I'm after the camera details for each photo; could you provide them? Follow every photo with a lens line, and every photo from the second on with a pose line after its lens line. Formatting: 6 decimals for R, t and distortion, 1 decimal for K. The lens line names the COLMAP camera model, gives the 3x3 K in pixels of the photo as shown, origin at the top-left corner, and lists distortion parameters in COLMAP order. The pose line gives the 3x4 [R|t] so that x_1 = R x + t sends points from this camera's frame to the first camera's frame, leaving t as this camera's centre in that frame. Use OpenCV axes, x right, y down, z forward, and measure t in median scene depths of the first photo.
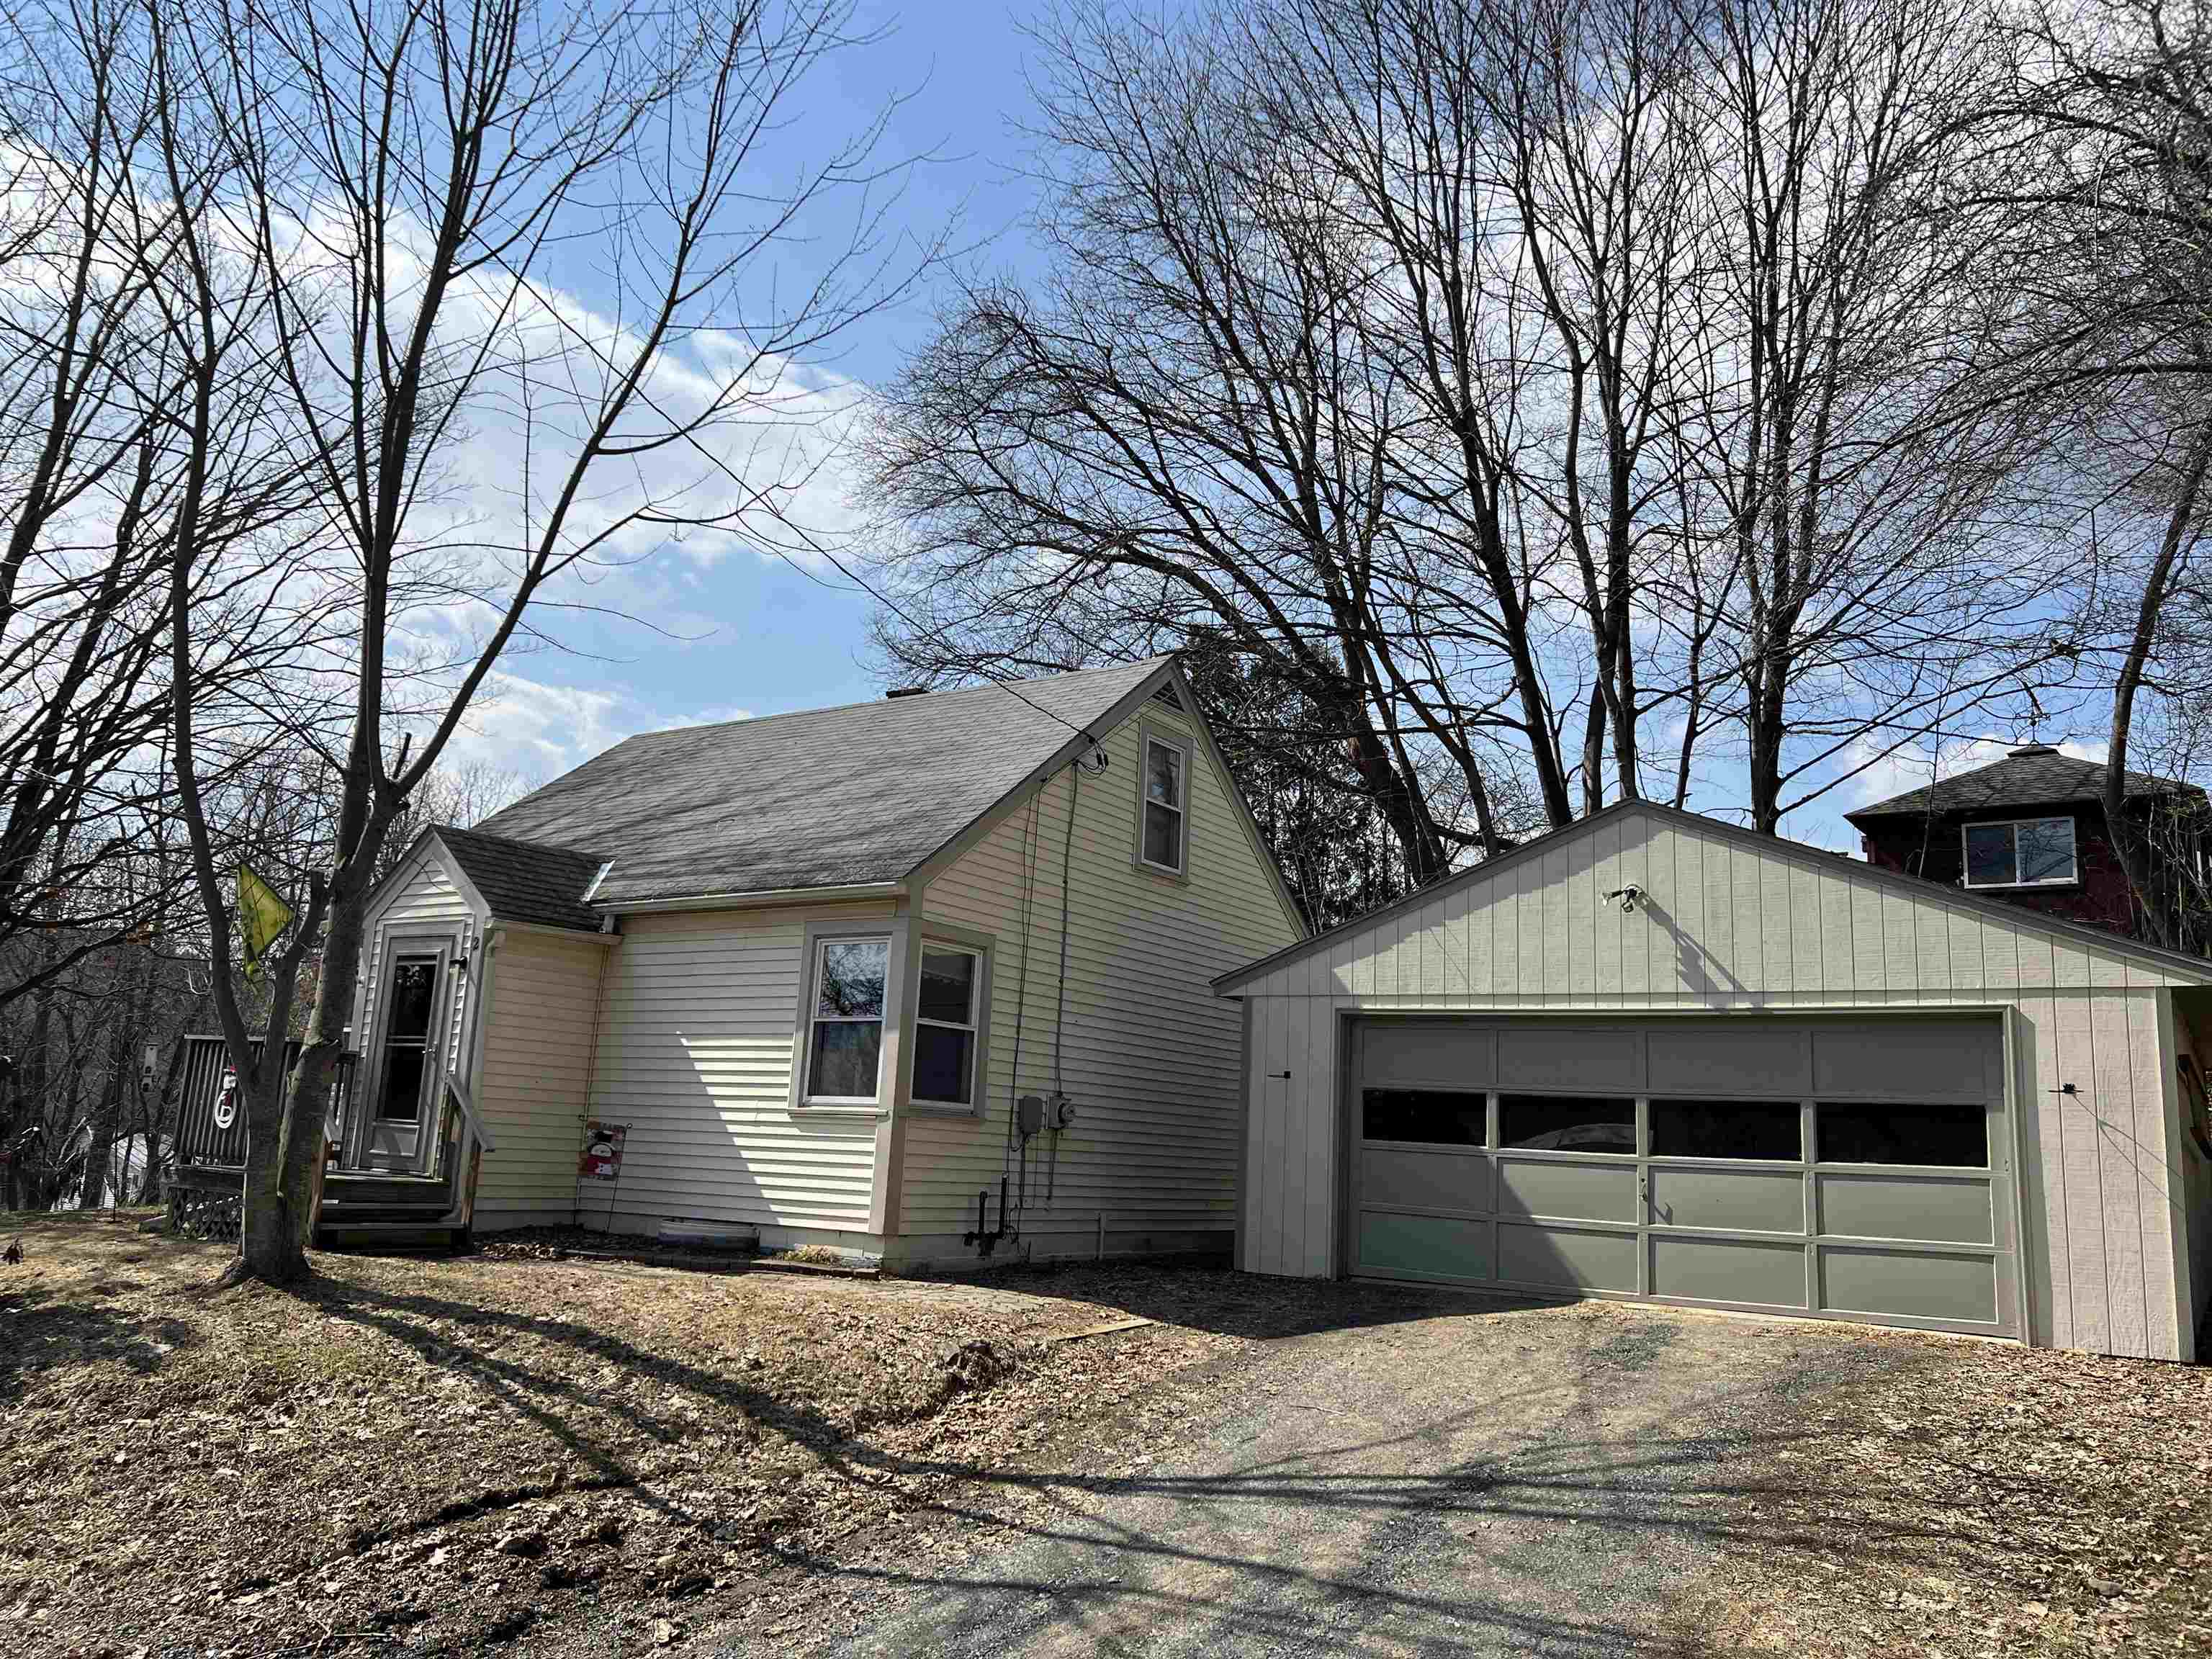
lens RADIAL K [[1647.8, 0, 1113.5], [0, 1647.8, 836.9], [0, 0, 1]] dist [0.048411, -0.061160]
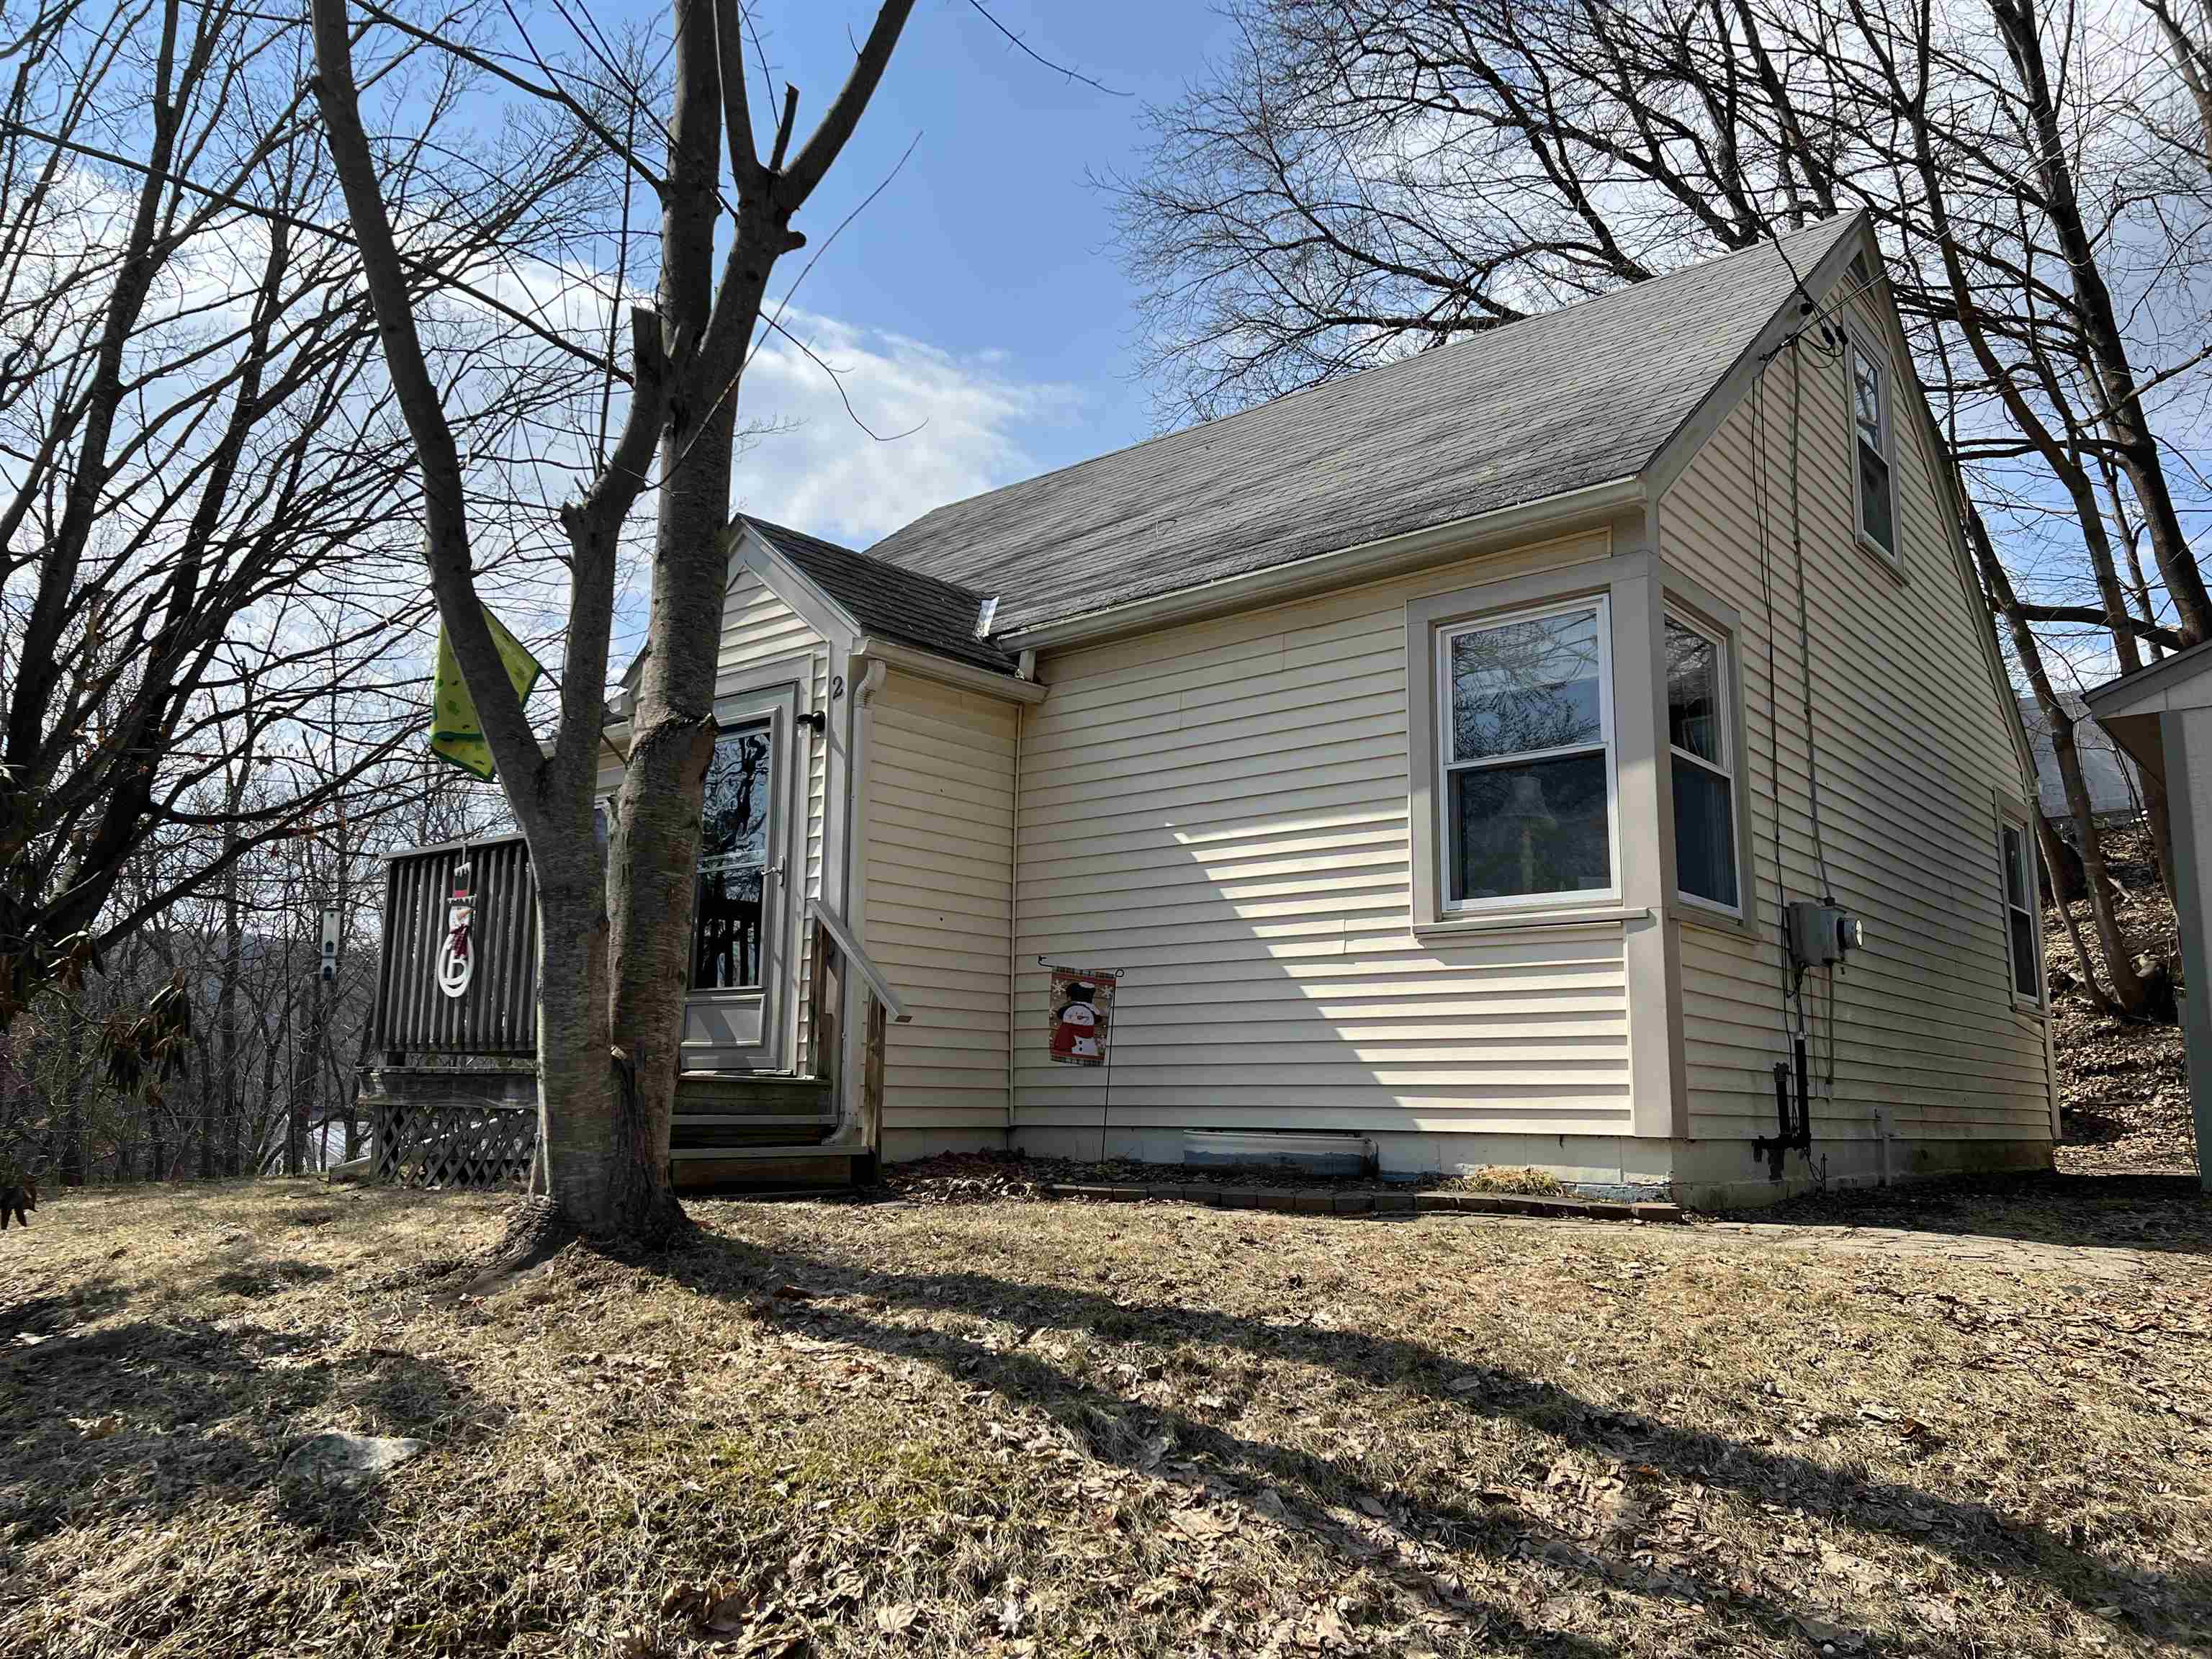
lens RADIAL K [[1643.3, 0, 1104.2], [0, 1643.3, 857.0], [0, 0, 1]] dist [0.127606, -0.193227]
pose [[0.994503, -0.051484, -0.091179, -0.263647], [0.054468, 0.998048, 0.030546, 0.125013], [0.089429, -0.035344, 0.995366, 0.459172]]
